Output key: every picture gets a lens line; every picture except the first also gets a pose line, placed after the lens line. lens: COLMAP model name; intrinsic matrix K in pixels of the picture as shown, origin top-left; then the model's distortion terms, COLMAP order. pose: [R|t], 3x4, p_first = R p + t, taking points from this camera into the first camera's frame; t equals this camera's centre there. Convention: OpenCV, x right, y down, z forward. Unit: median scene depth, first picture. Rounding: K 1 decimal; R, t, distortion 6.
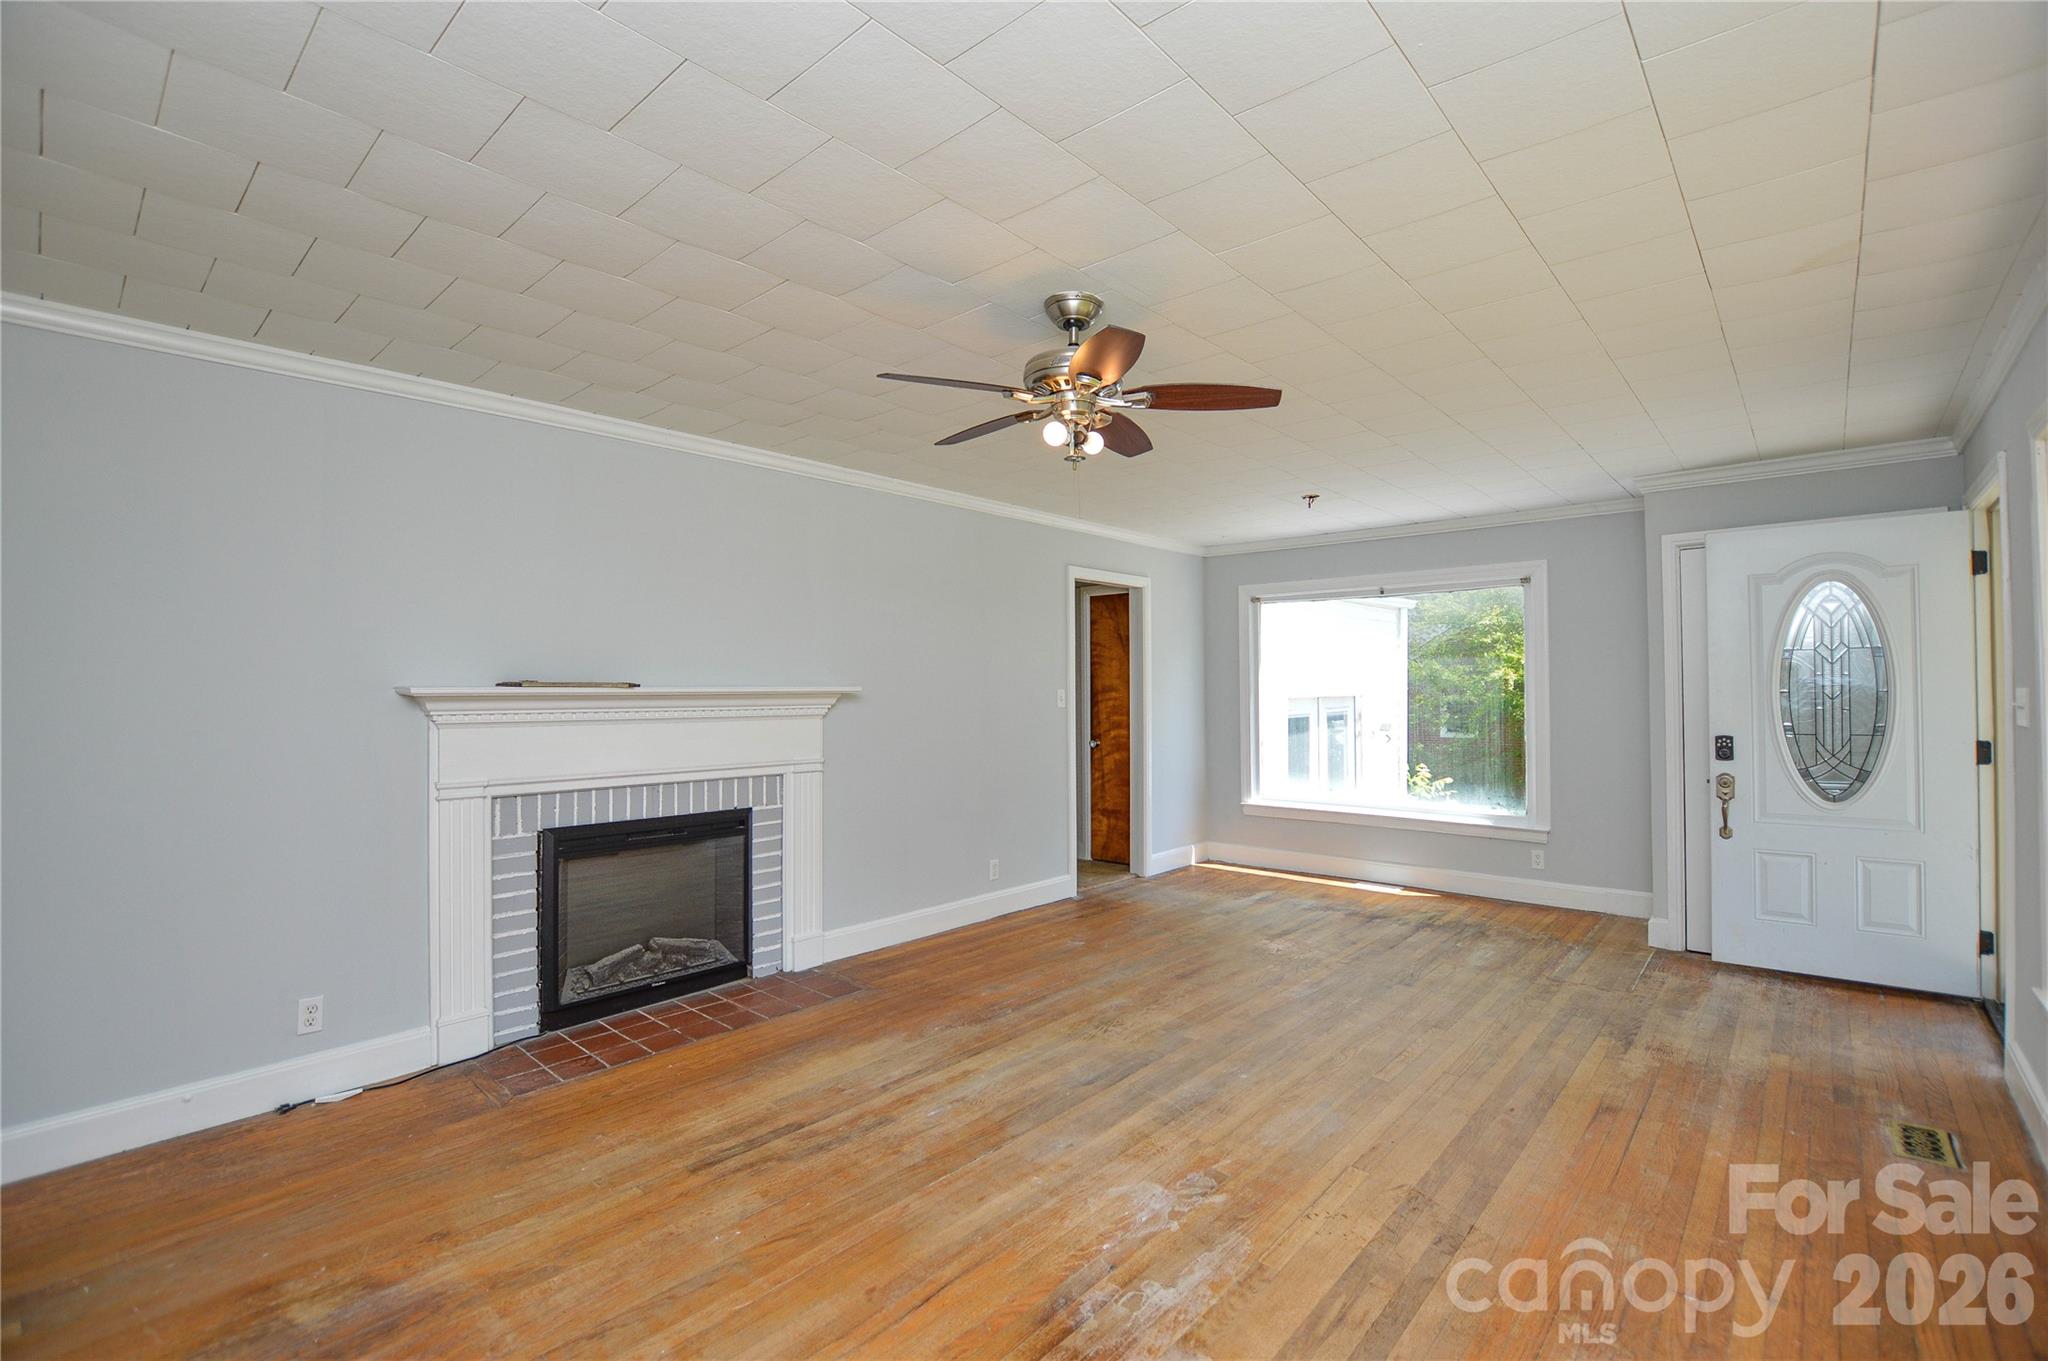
lens RADIAL K [[907.8, 0, 1026.5], [0, 907.8, 679.1], [0, 0, 1]] dist [-0.025039, 0.000146]
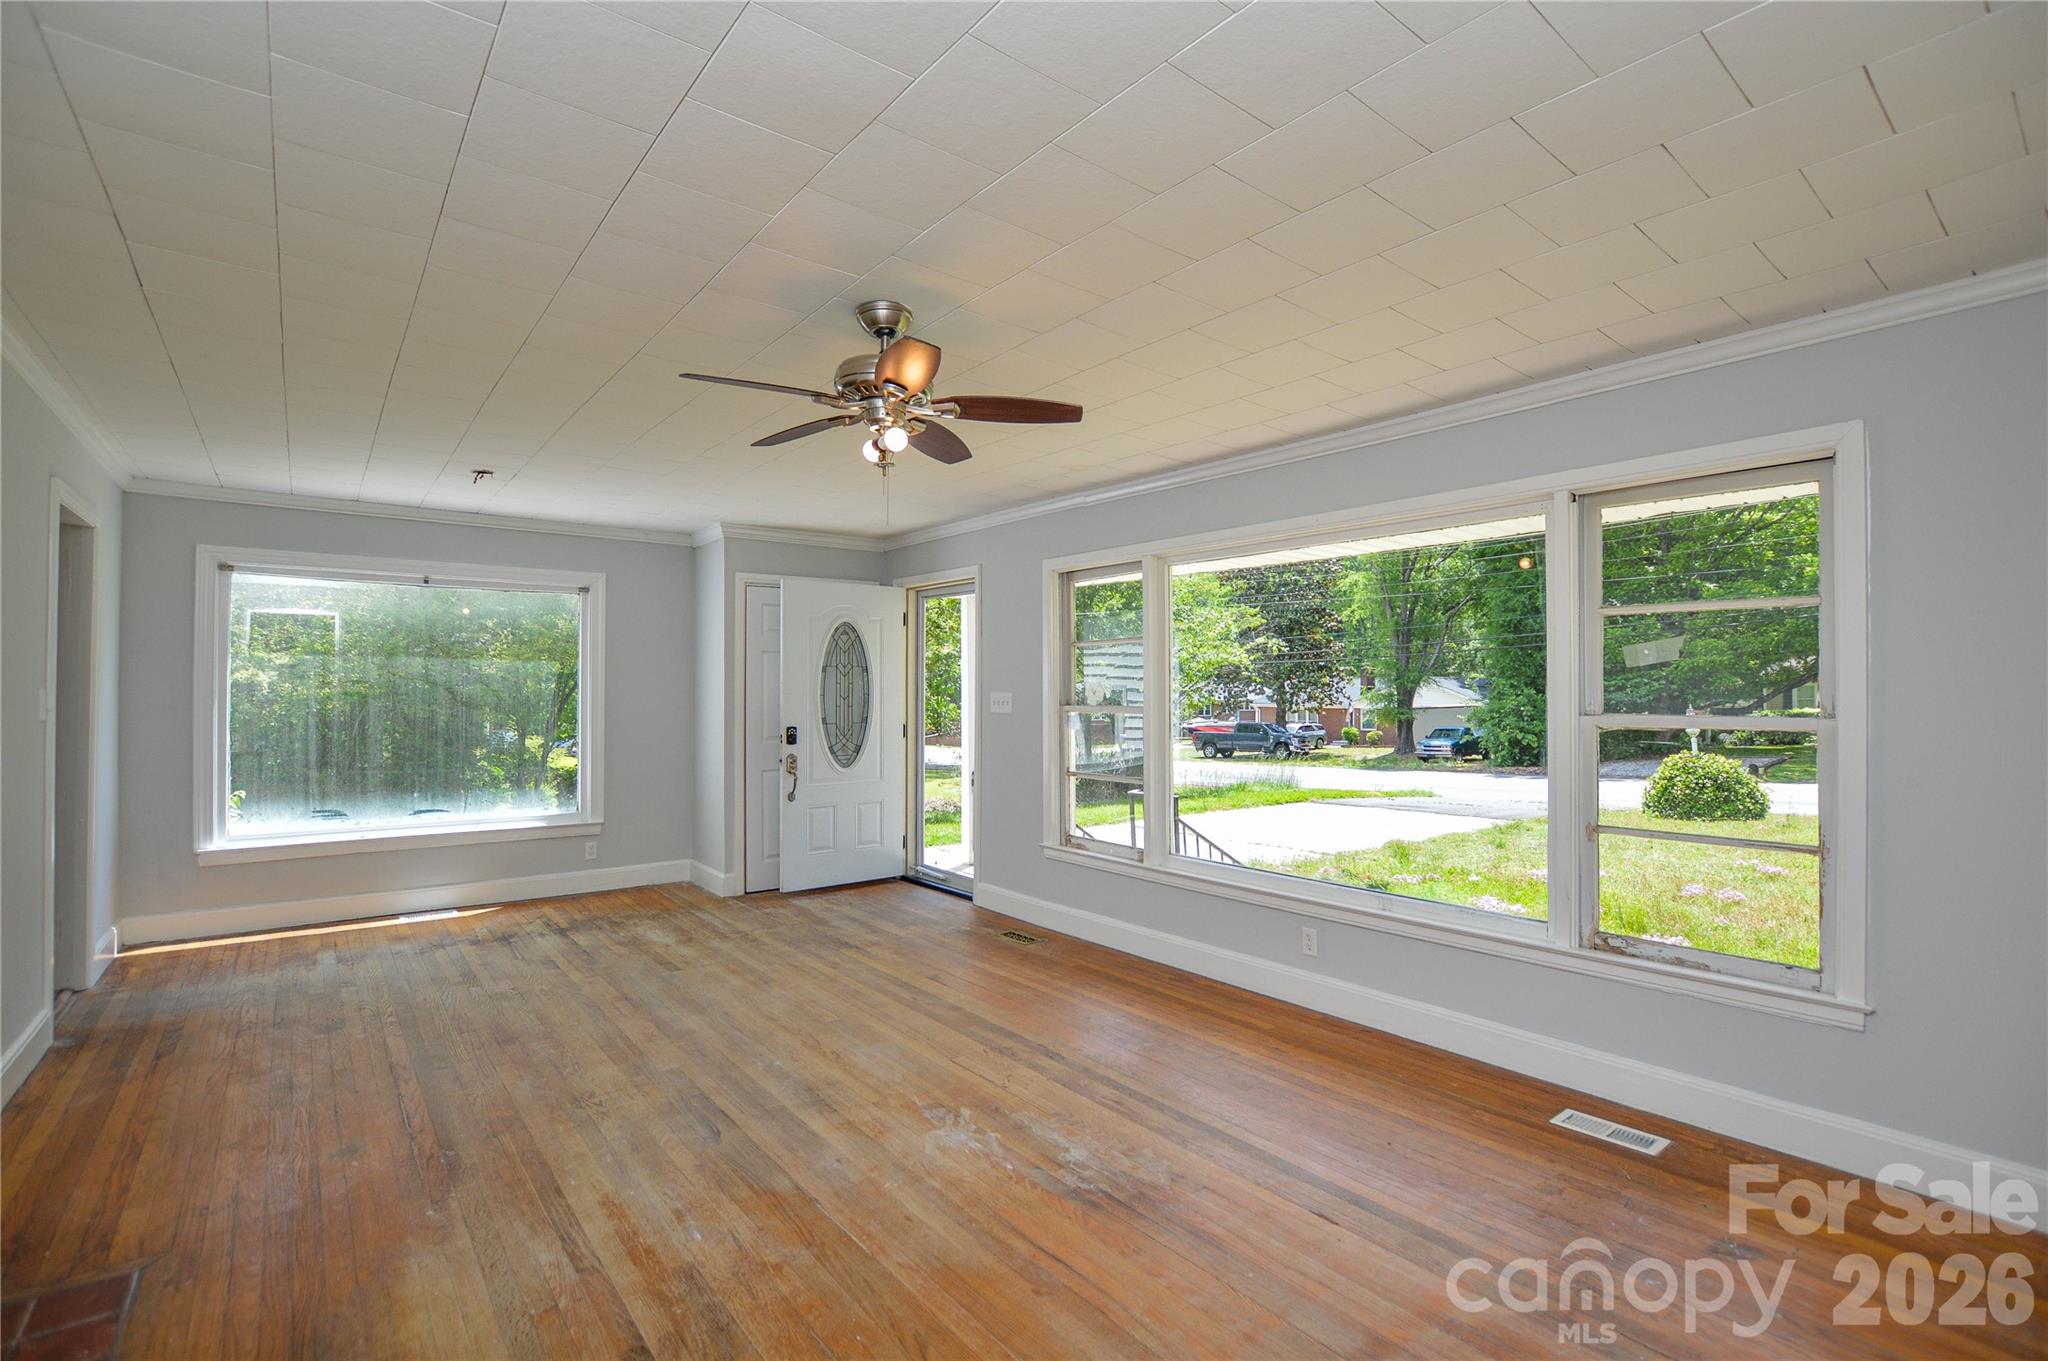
lens RADIAL K [[930.4, 0, 1016.8], [0, 930.4, 681.8], [0, 0, 1]] dist [-0.027480, 0.000305]
pose [[0.178927, 0.016256, 0.983728, -0.697147], [-0.015447, 0.999787, -0.013712, 0.010047], [-0.983741, -0.012742, 0.179140, 0.494770]]
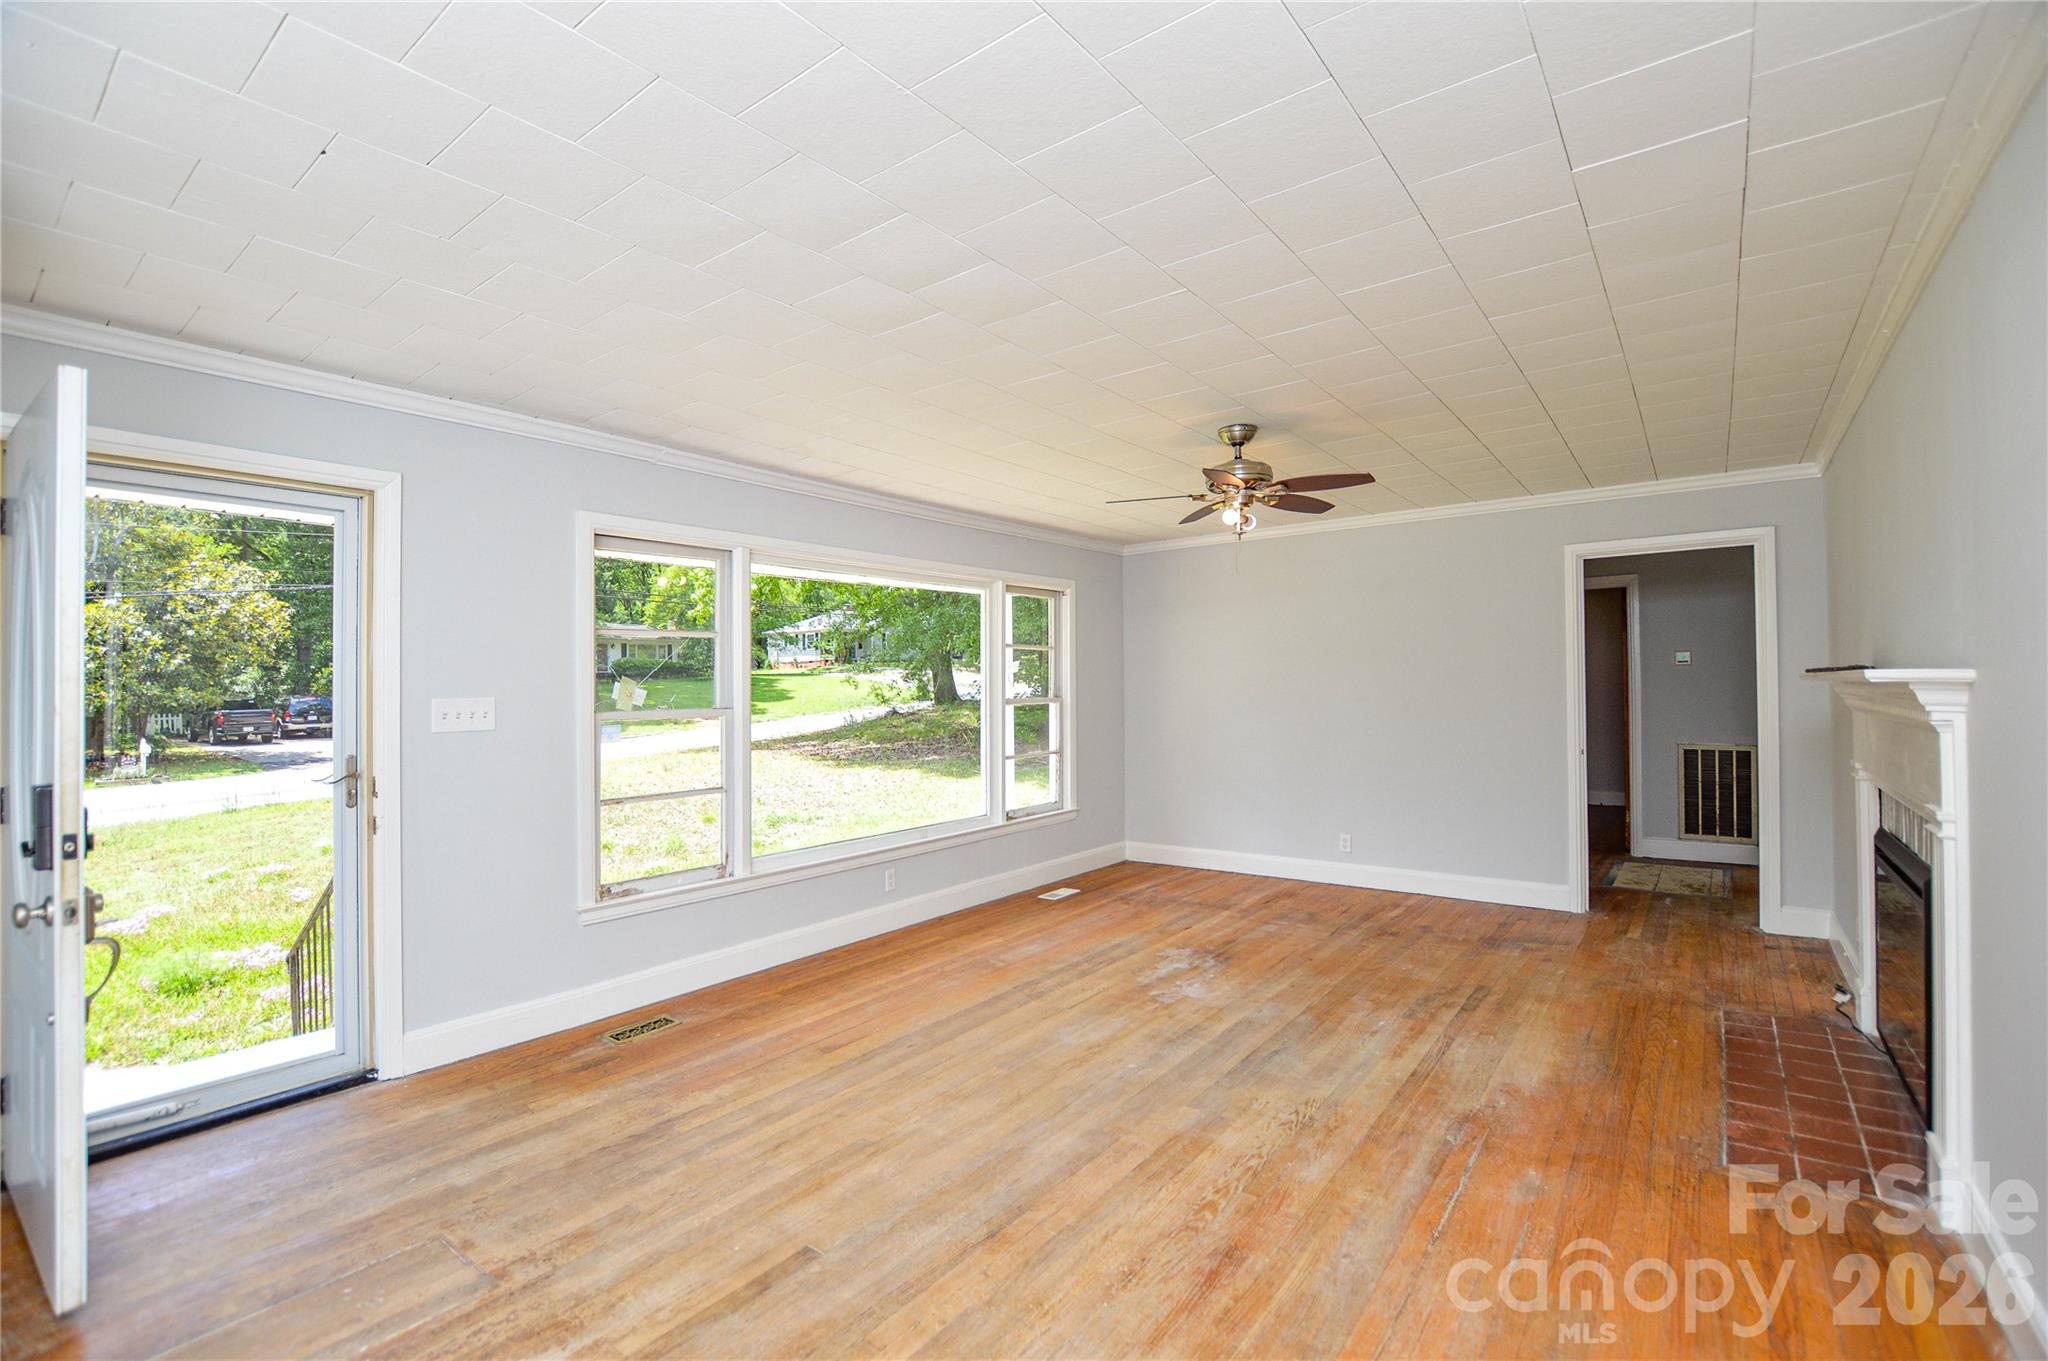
lens RADIAL K [[907.8, 0, 1026.5], [0, 907.8, 679.1], [0, 0, 1]] dist [-0.025039, 0.000146]
pose [[-0.997033, 0.017825, -0.074888, 0.390326], [0.019472, 0.999583, -0.021326, 0.019356], [0.074476, -0.022721, -0.996964, 1.841433]]
